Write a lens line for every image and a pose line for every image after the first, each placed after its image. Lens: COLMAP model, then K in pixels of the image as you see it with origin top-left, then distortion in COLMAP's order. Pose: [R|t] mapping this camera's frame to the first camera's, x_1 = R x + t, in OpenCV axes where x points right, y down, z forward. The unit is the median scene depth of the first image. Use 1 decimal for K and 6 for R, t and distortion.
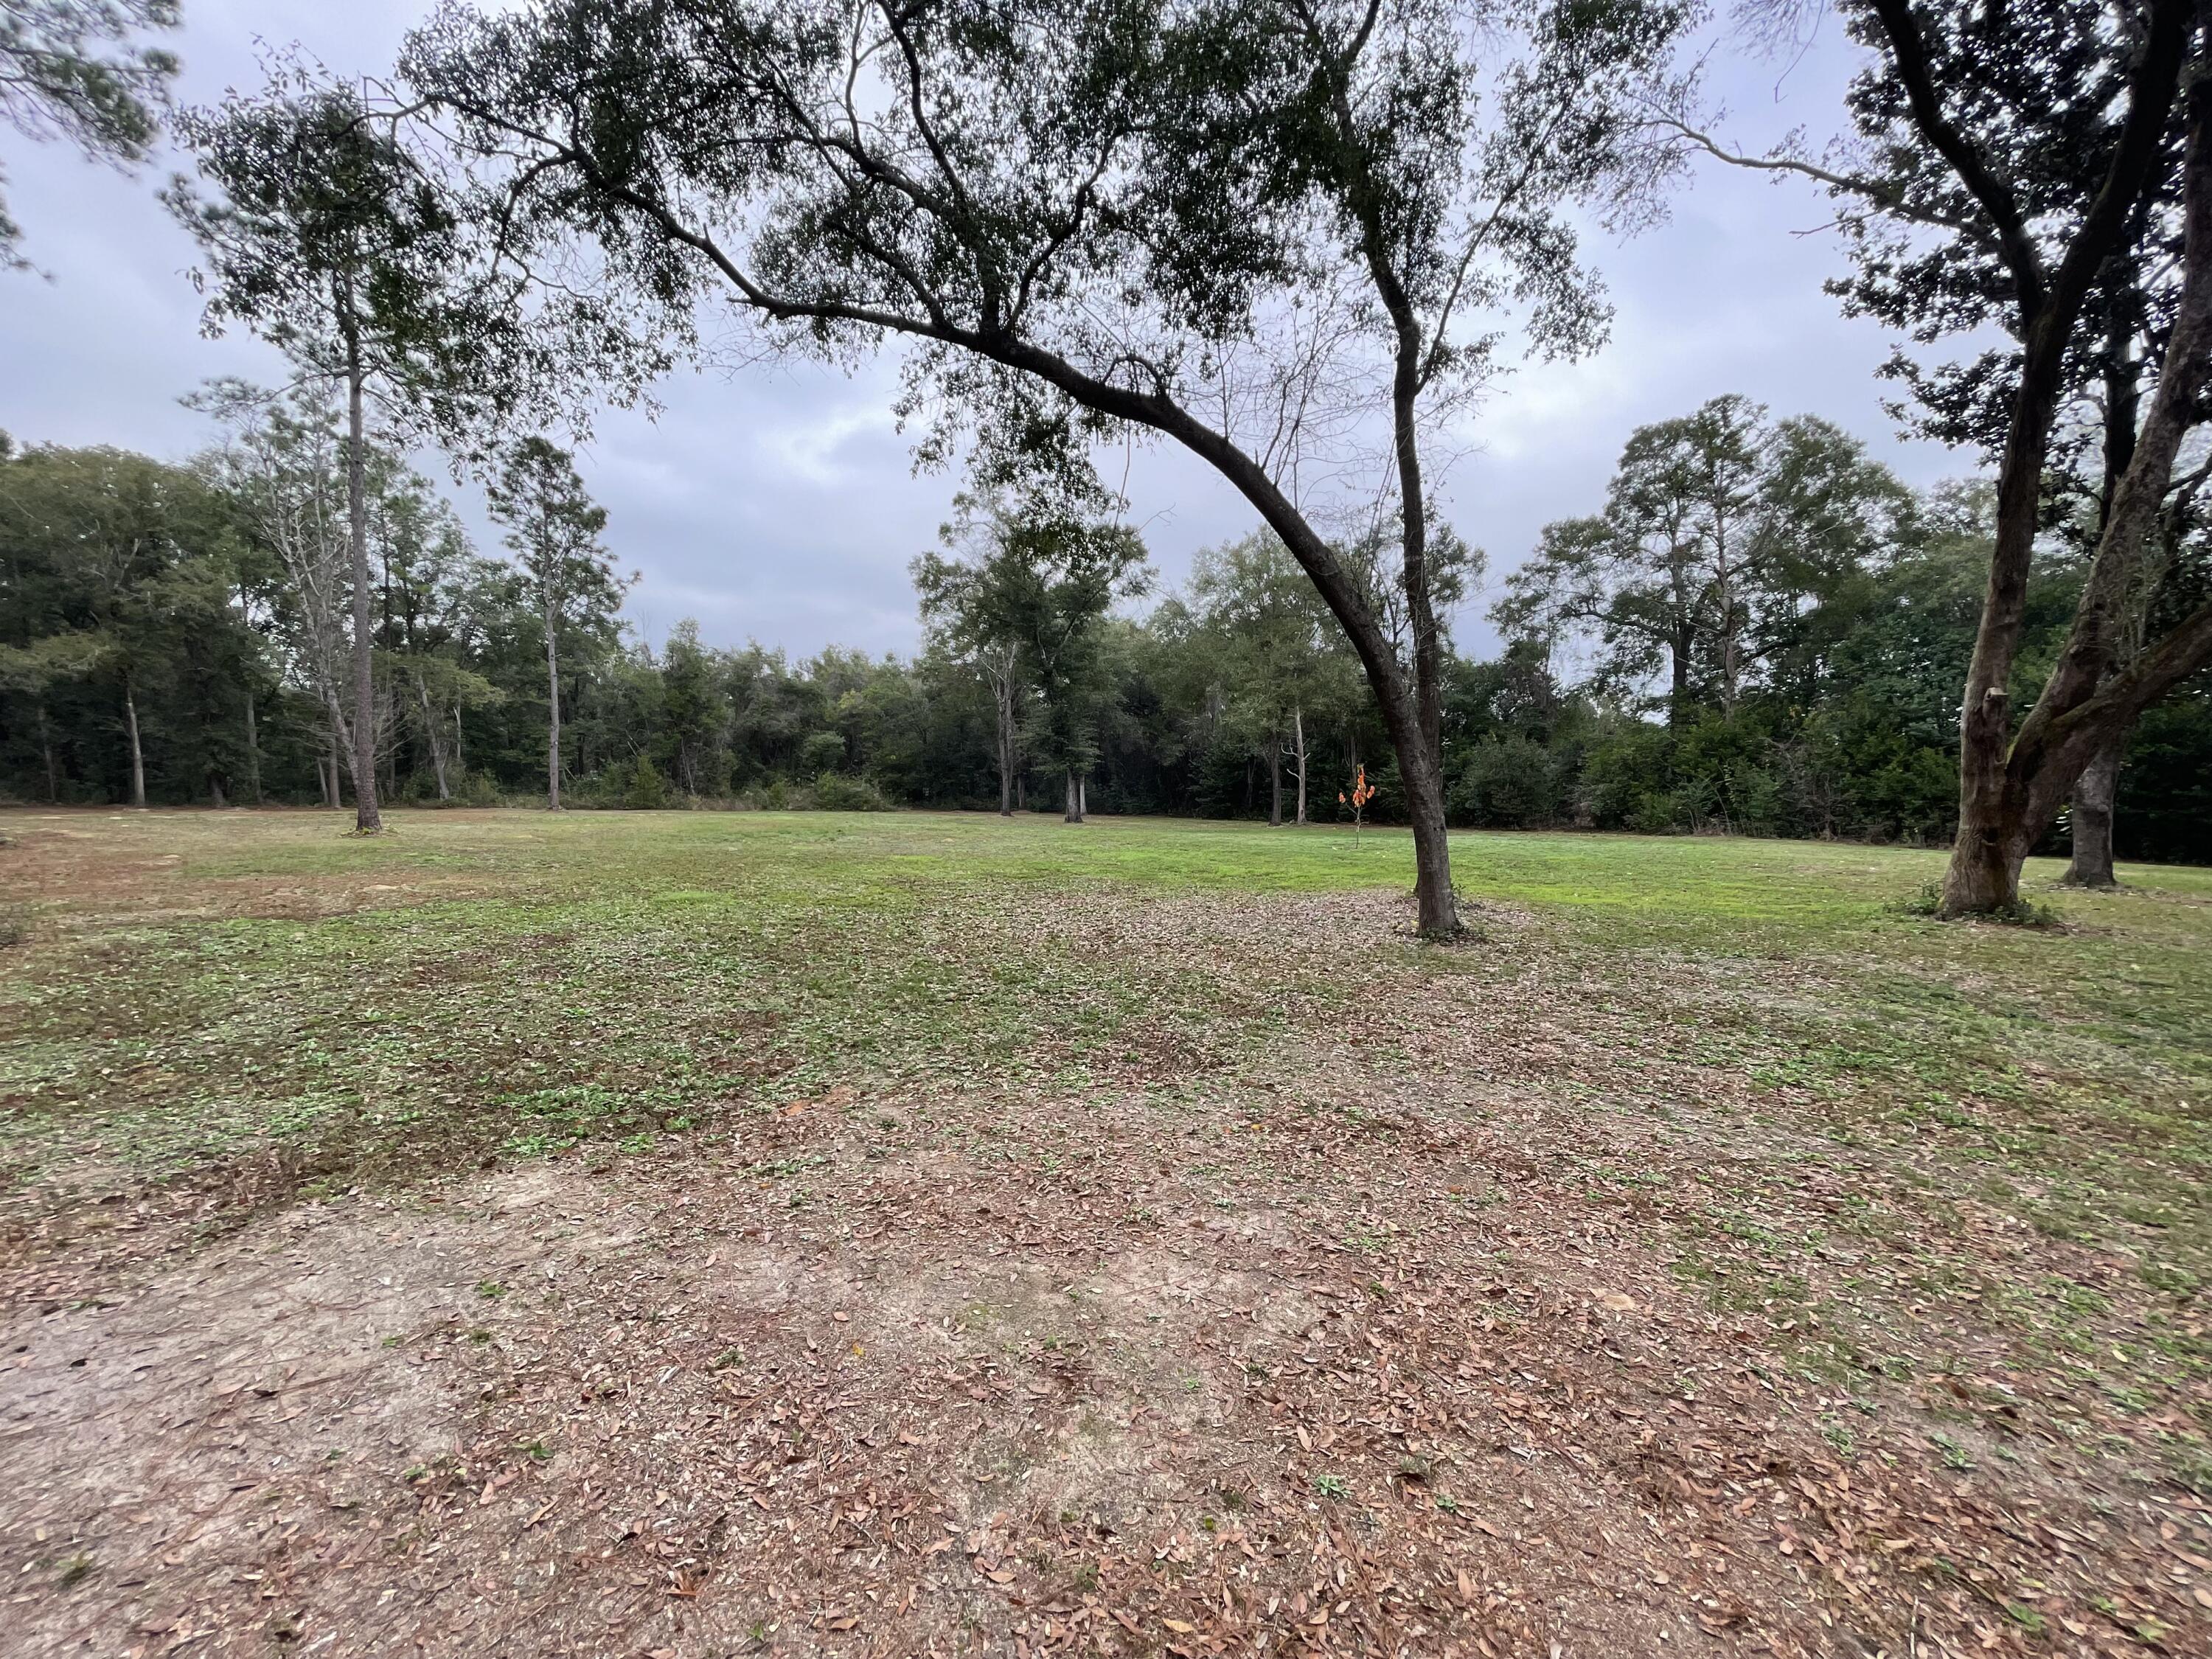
lens RADIAL K [[880.6, 0, 1089.4], [0, 880.6, 848.5], [0, 0, 1]] dist [-0.008763, -0.000306]
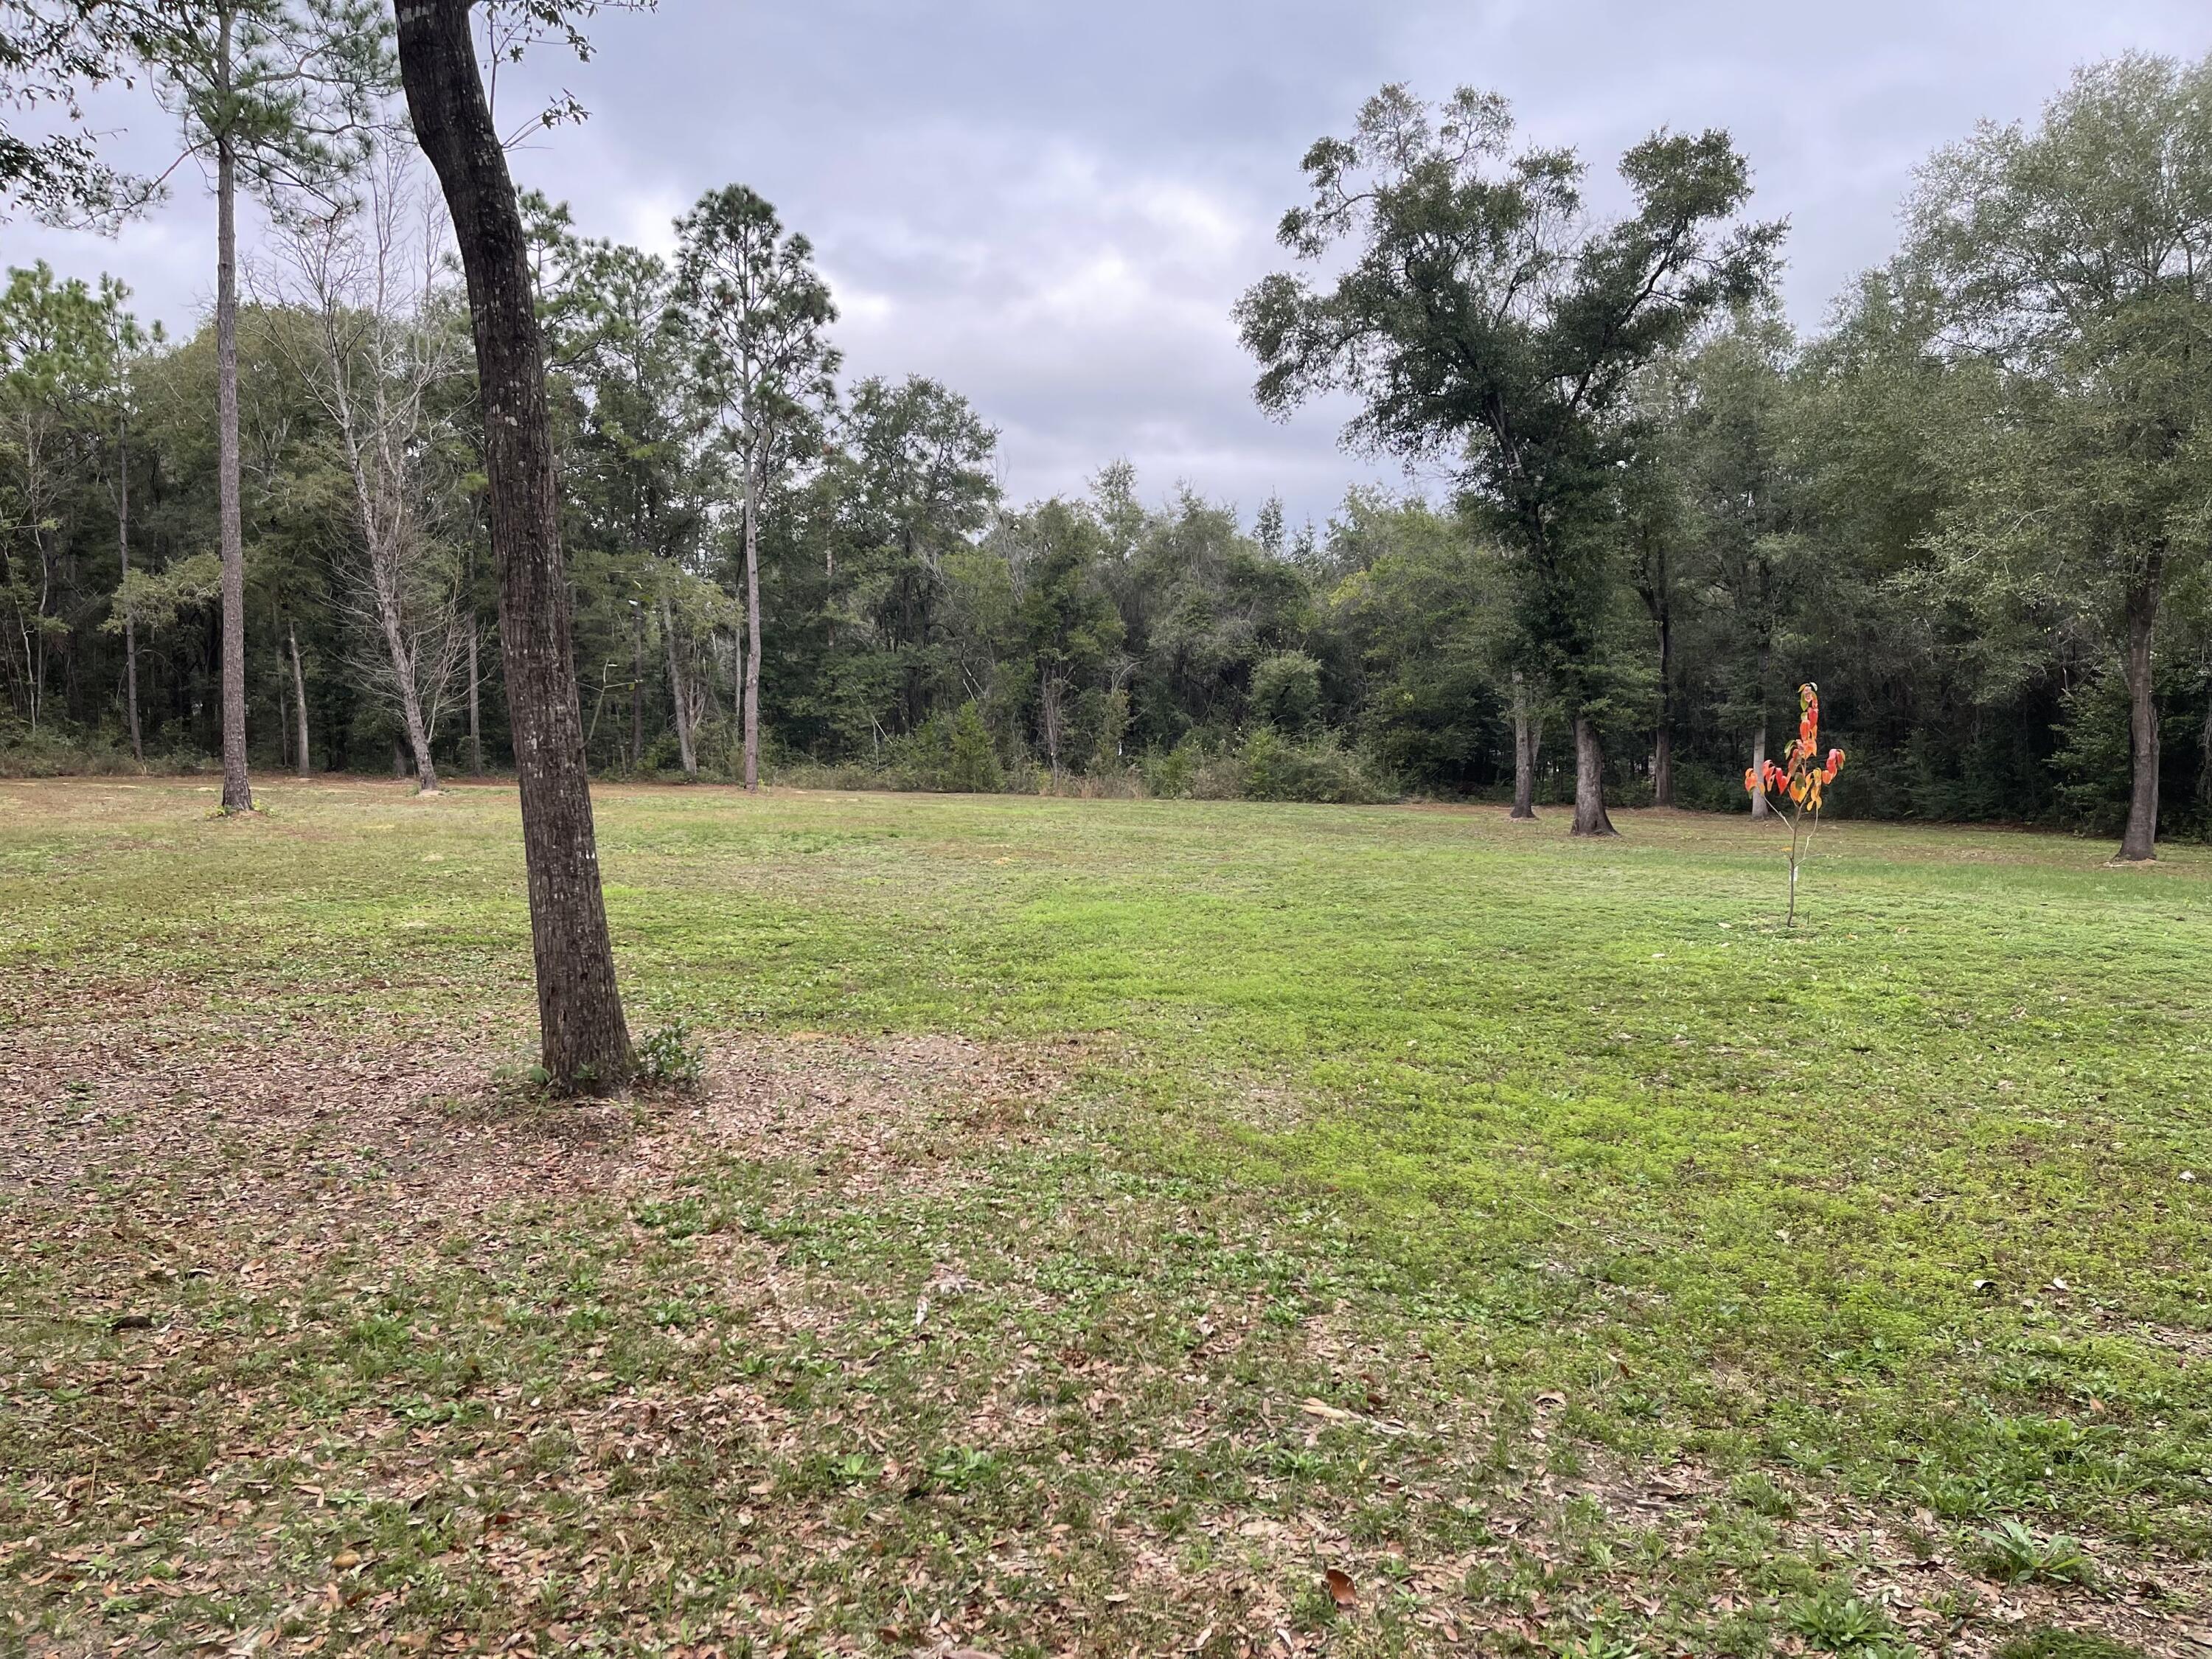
lens RADIAL K [[1652.3, 0, 1087.4], [0, 1652.3, 861.8], [0, 0, 1]] dist [0.045783, -0.043639]
pose [[0.819893, 0.039496, -0.571153, 0.216384], [-0.044341, 0.999002, 0.005431, -0.008025], [0.570797, 0.020873, 0.820826, 0.145850]]
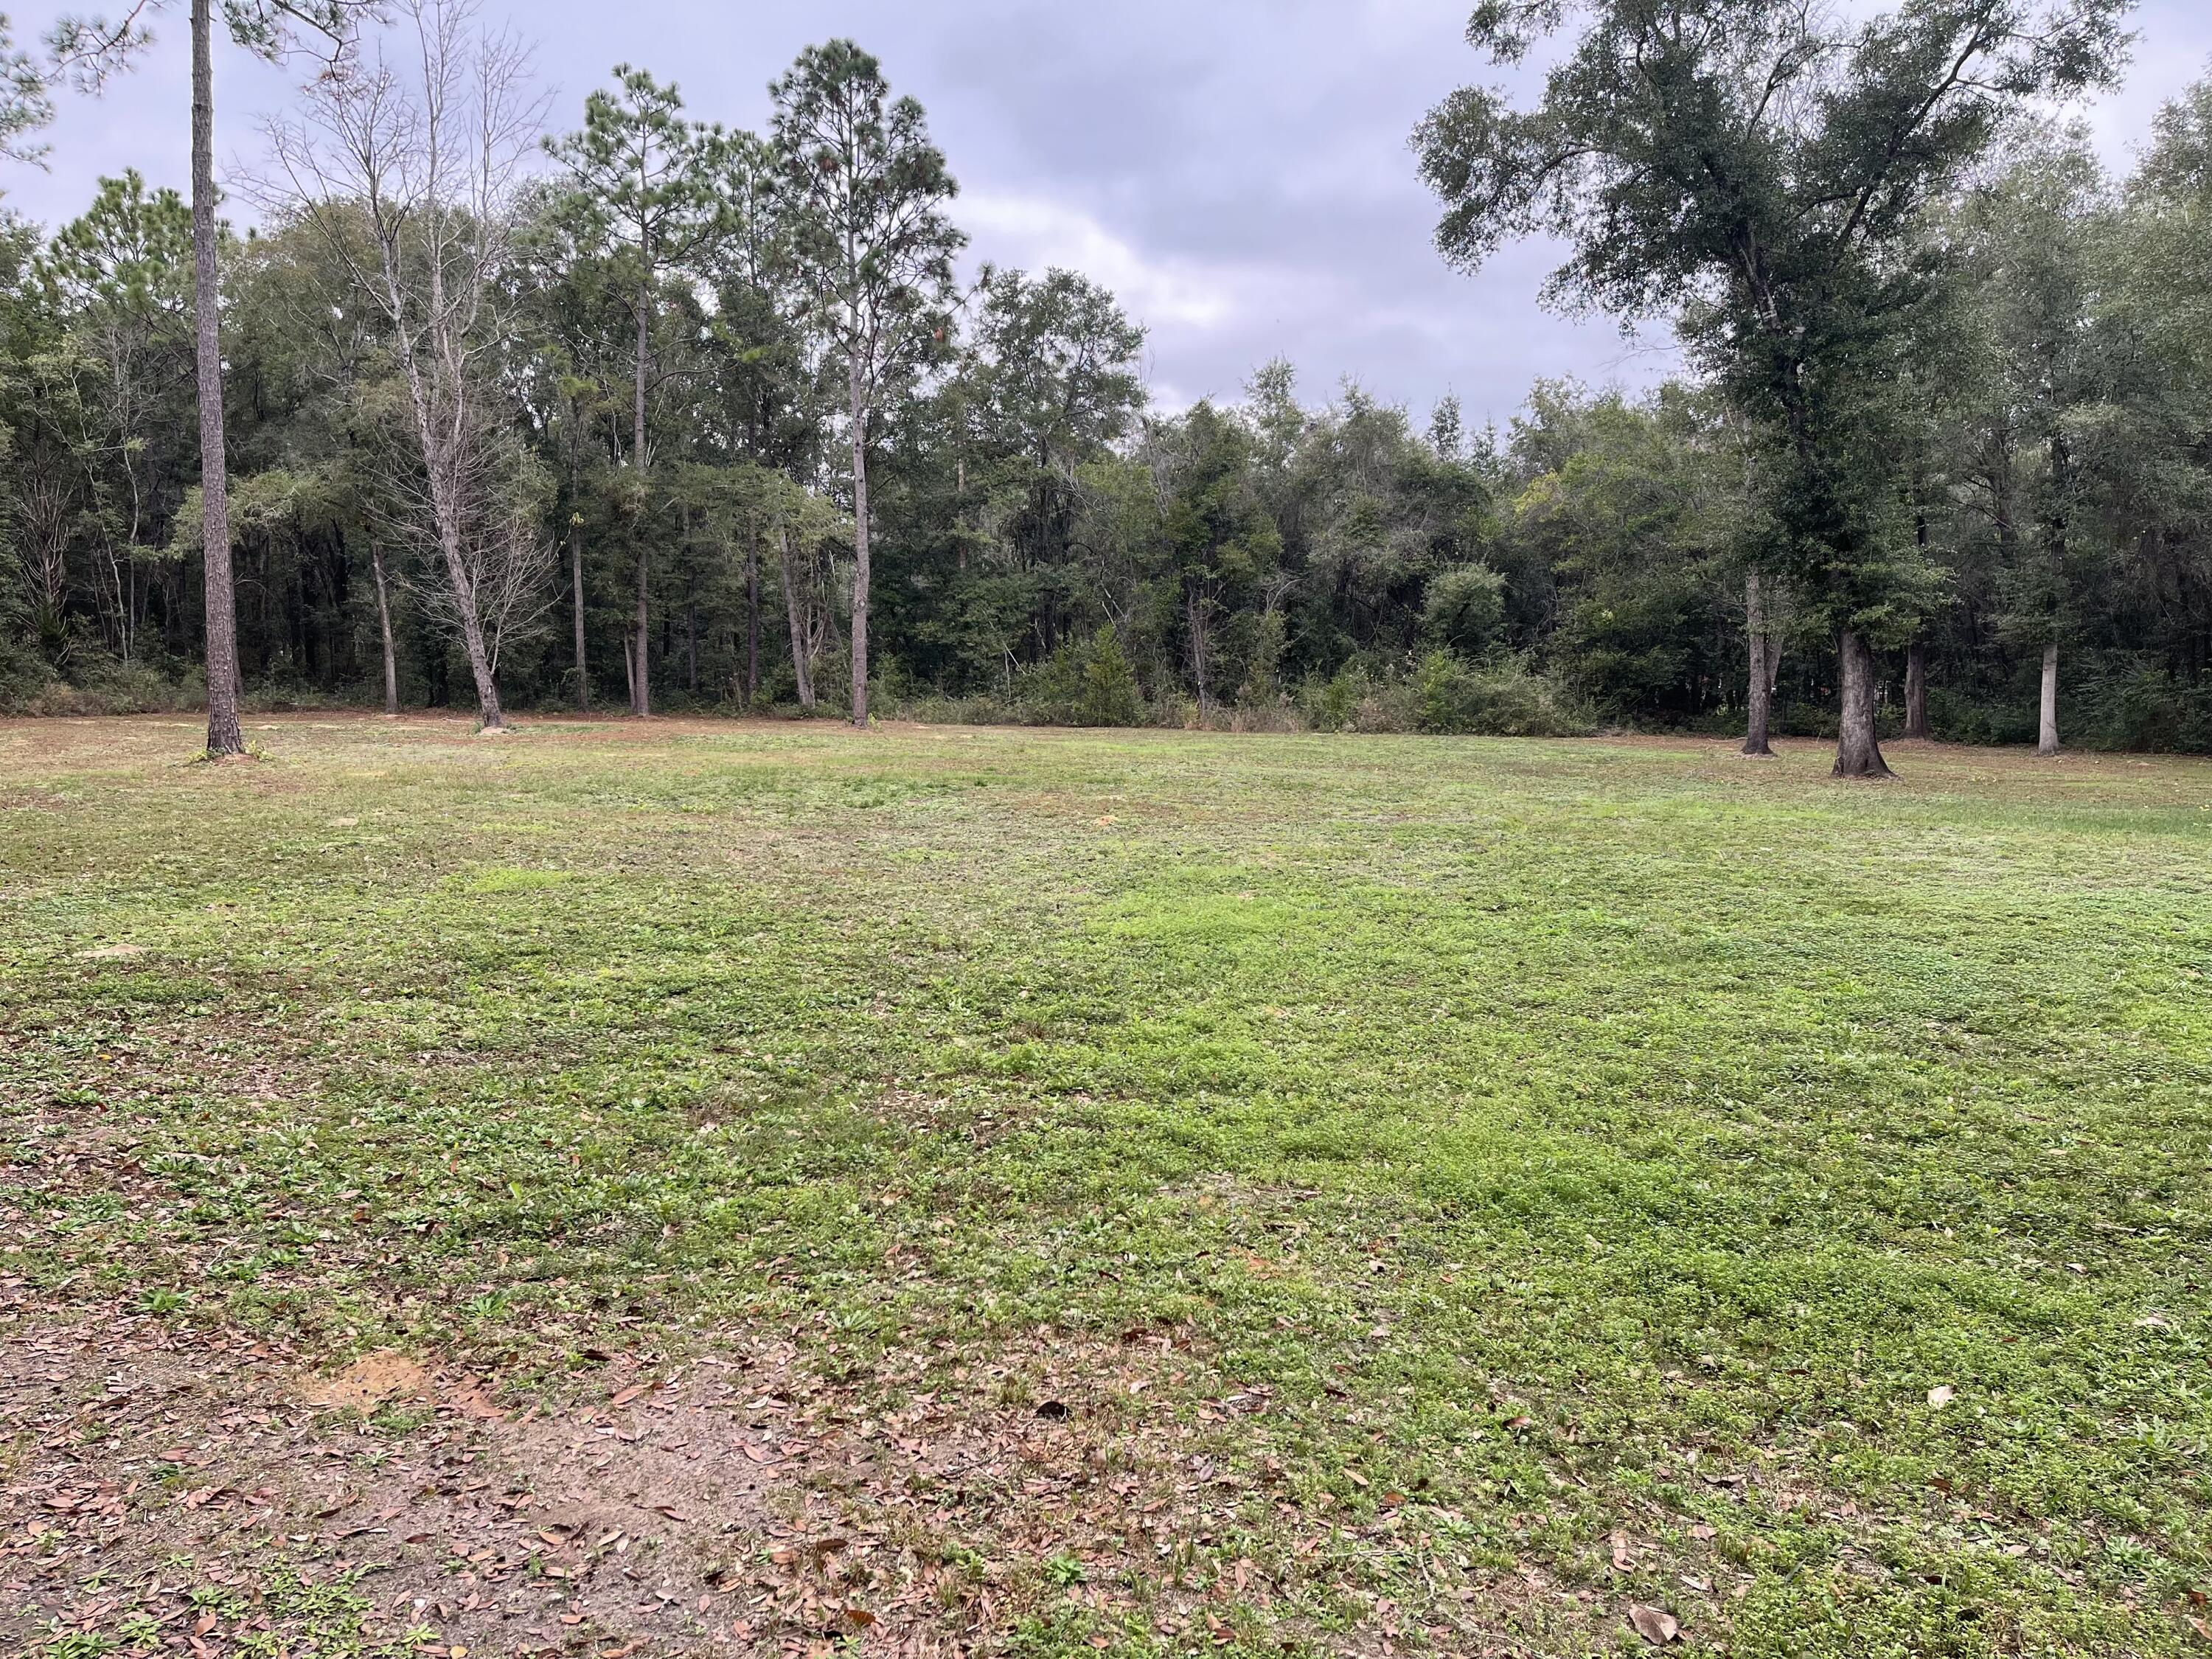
lens RADIAL K [[1652.3, 0, 1094.4], [0, 1652.3, 851.0], [0, 0, 1]] dist [0.045783, -0.043639]
pose [[0.763180, 0.060727, -0.643326, 0.155968], [-0.042083, 0.998132, 0.044296, -0.013927], [0.644814, -0.006733, 0.764310, 0.244234]]
